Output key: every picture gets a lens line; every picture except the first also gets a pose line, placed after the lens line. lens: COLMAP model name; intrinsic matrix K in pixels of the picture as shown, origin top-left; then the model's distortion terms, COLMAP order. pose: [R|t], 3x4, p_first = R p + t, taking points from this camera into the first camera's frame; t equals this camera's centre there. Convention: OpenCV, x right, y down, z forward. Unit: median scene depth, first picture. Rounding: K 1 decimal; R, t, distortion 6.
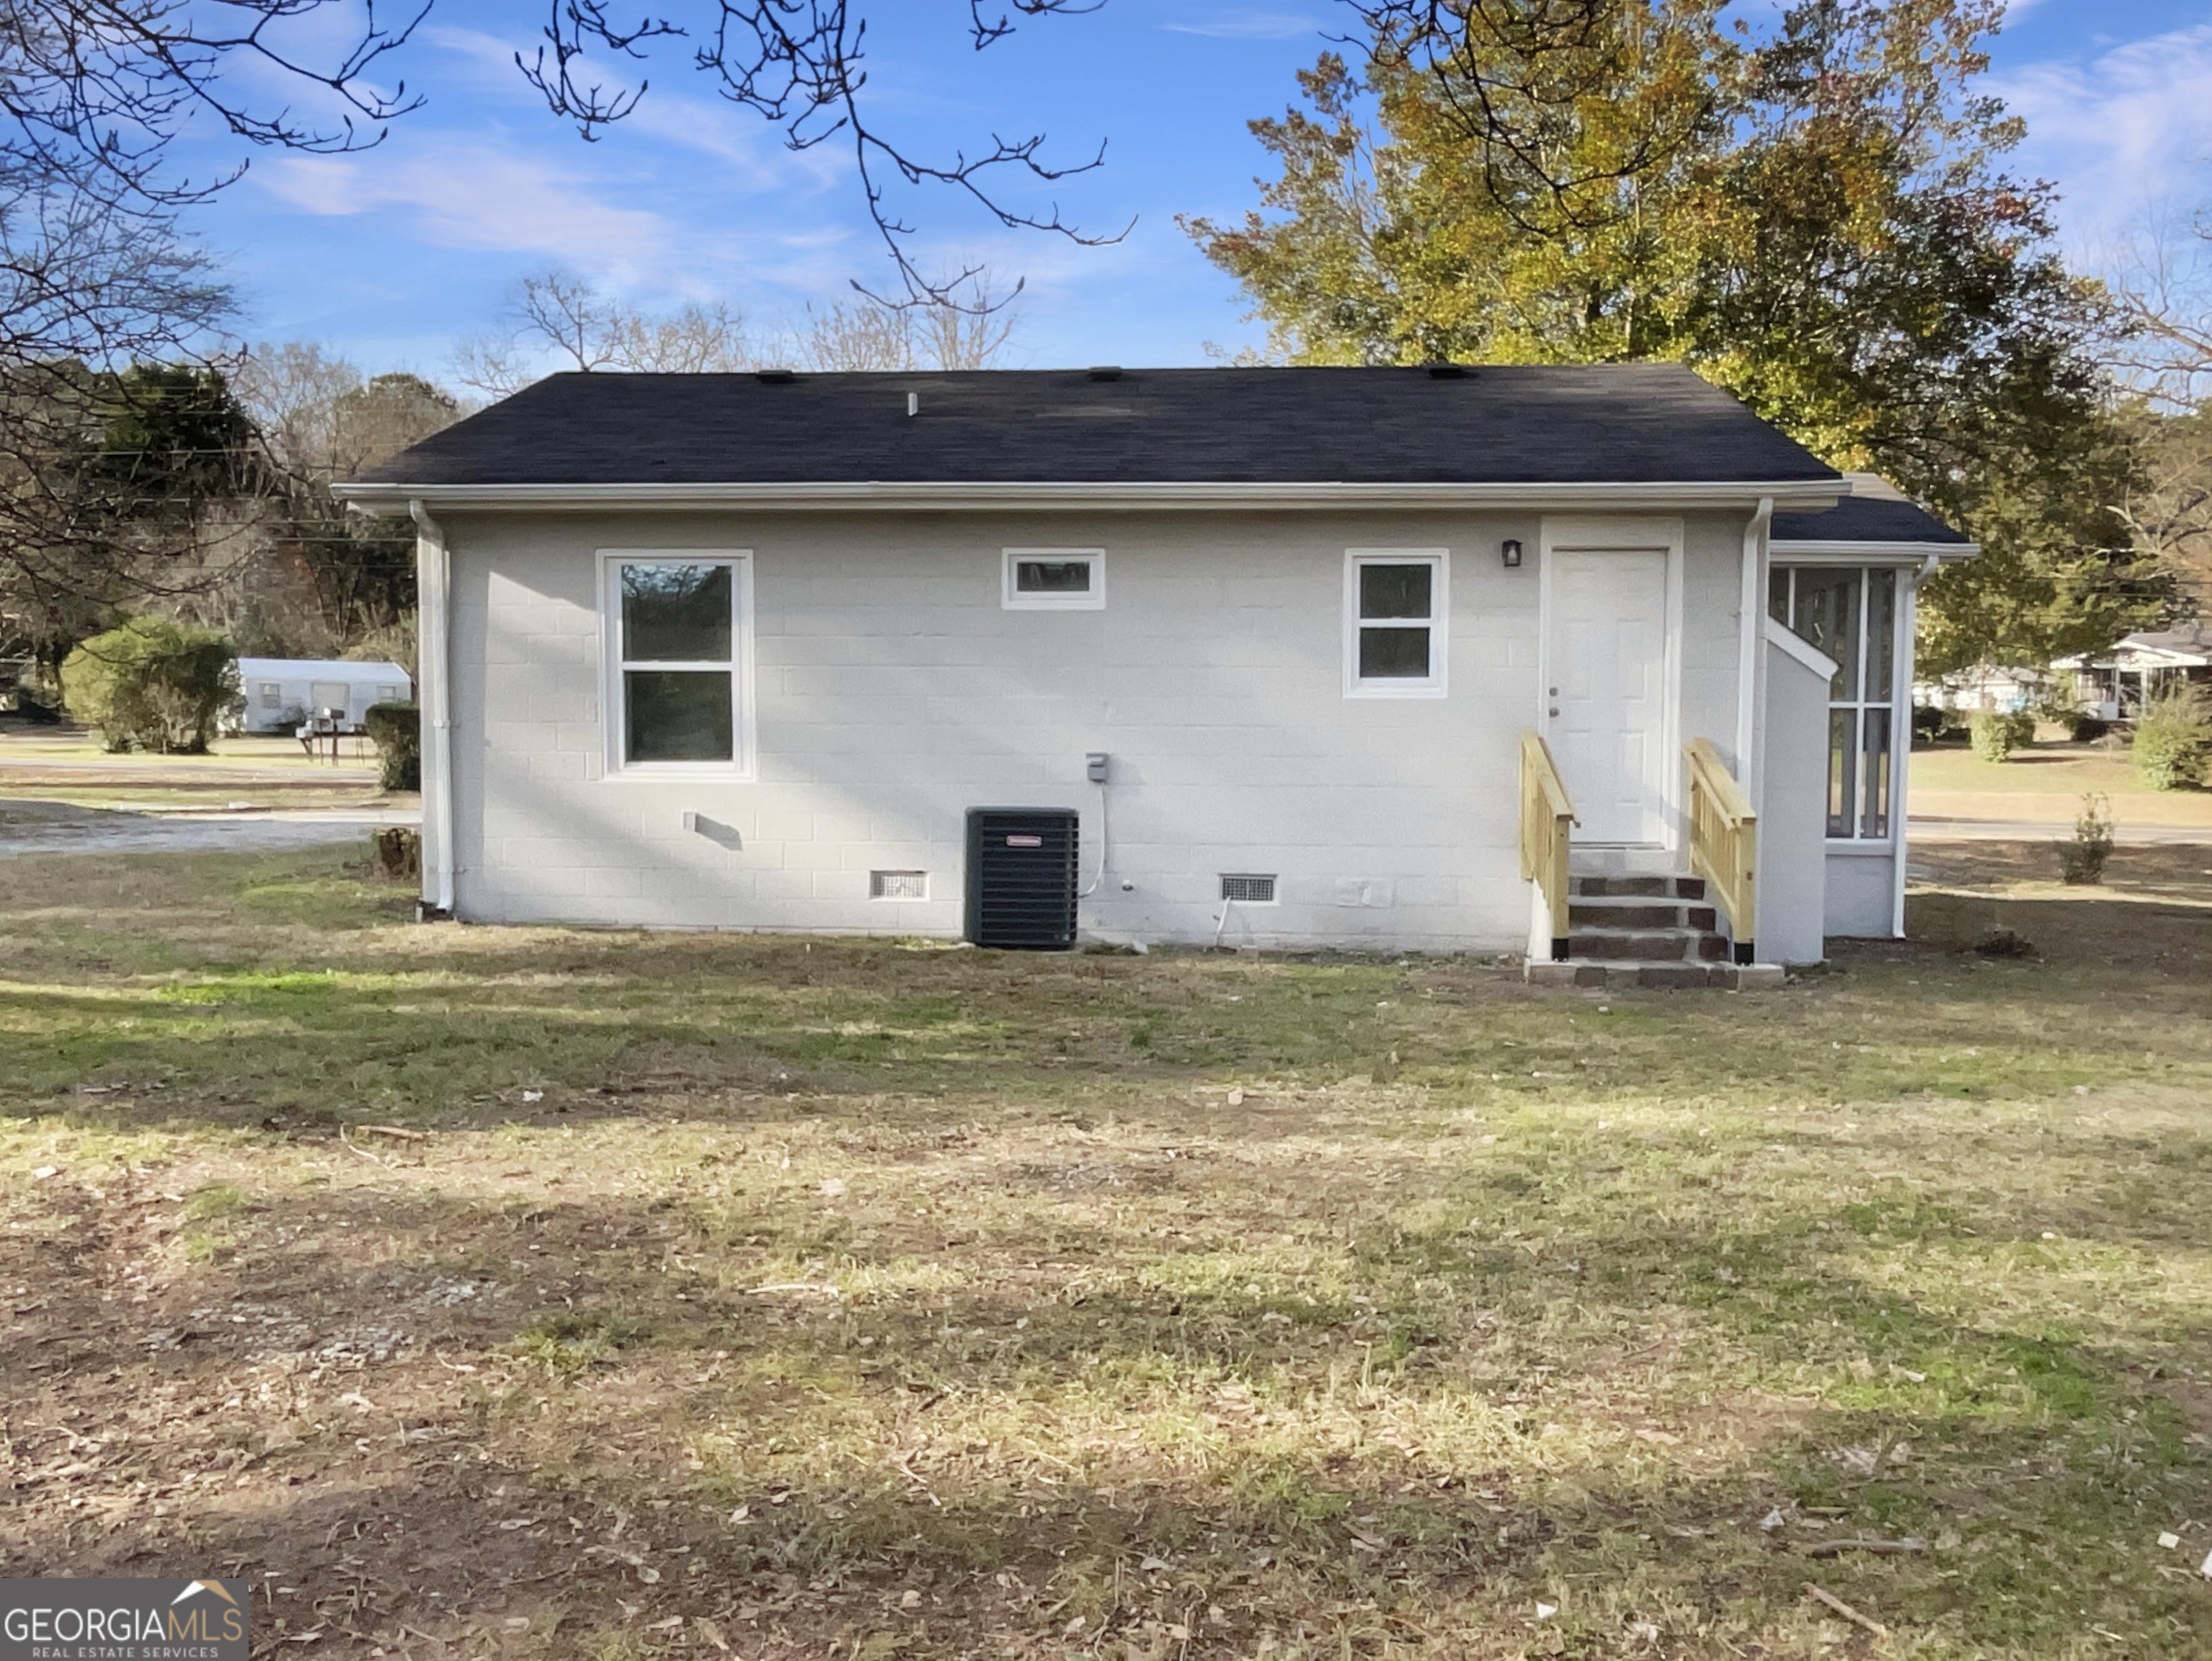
lens RADIAL K [[1655.7, 0, 1106.0], [0, 1655.7, 830.5], [0, 0, 1]] dist [0.002211, -0.008017]
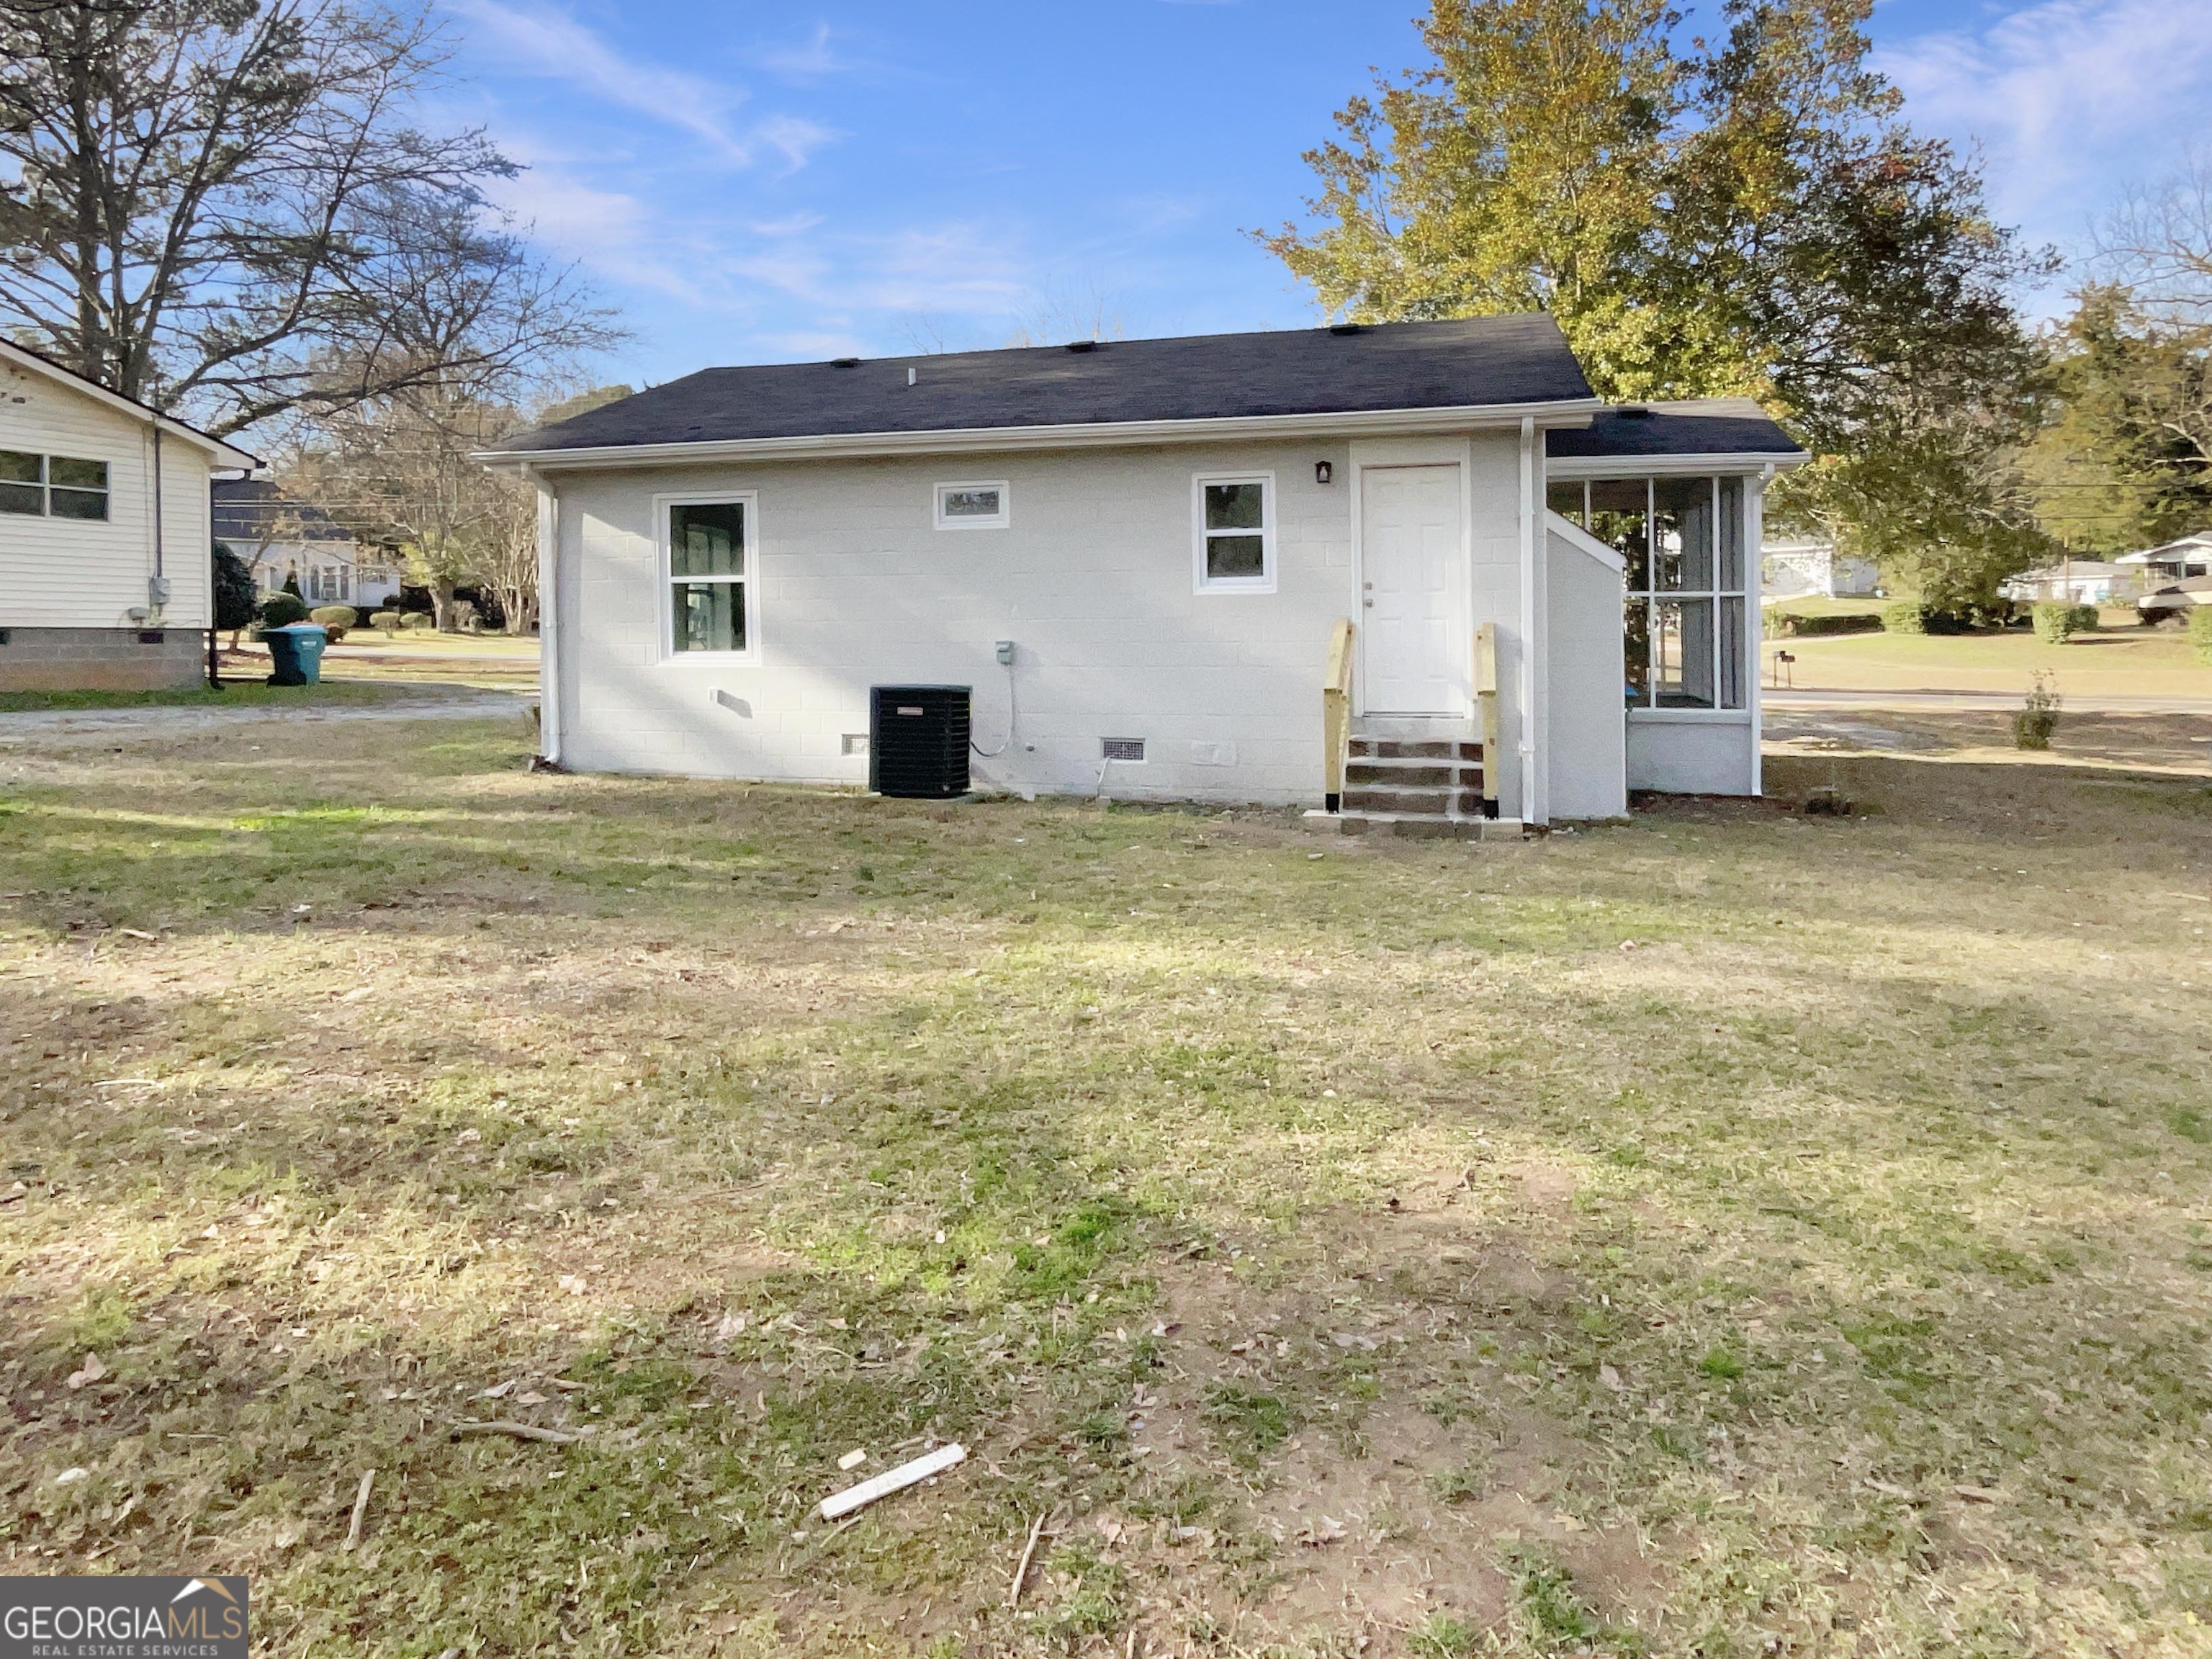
lens RADIAL K [[1245.4, 0, 1106.2], [0, 1245.4, 639.4], [0, 0, 1]] dist [0.001795, 0.001571]
pose [[0.983059, -0.010718, -0.182975, 0.244668], [0.001260, 0.998660, -0.051728, 0.001030], [0.183284, 0.050621, 0.981756, 0.083116]]
